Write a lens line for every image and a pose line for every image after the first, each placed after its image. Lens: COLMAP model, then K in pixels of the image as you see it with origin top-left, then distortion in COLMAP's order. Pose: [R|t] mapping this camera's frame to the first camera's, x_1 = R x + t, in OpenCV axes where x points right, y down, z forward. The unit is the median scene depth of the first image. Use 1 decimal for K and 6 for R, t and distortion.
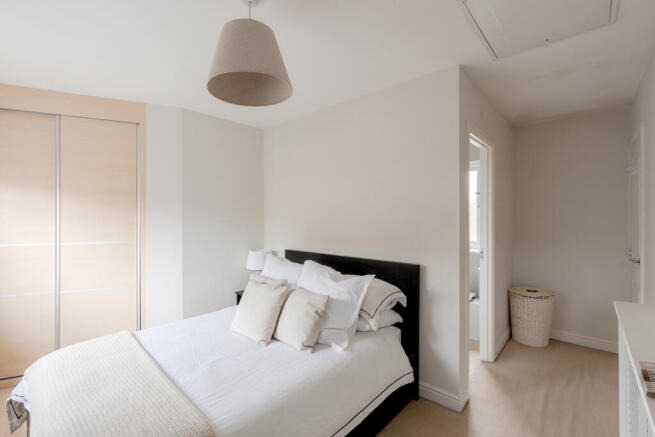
lens RADIAL K [[299.3, 0, 329.5], [0, 299.3, 214.2], [0, 0, 1]] dist [0.002081, 0.000388]
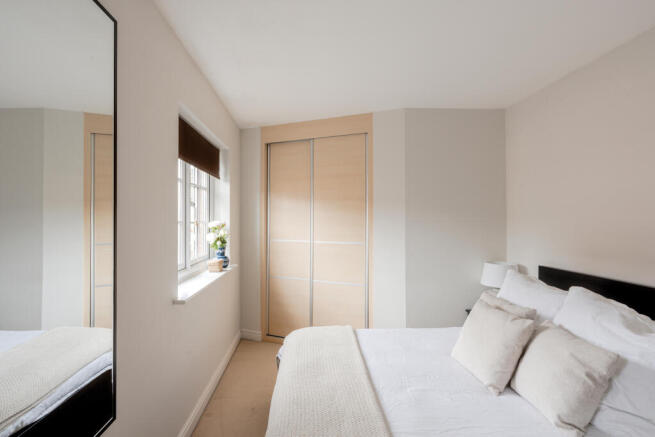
lens RADIAL K [[304.8, 0, 308.4], [0, 304.8, 219.5], [0, 0, 1]] dist [-0.002661, -0.000680]
pose [[0.681013, -0.002654, -0.732267, 0.018476], [0.004242, 0.999991, 0.000322, 0.005452], [0.732259, -0.003326, 0.681018, 0.135721]]
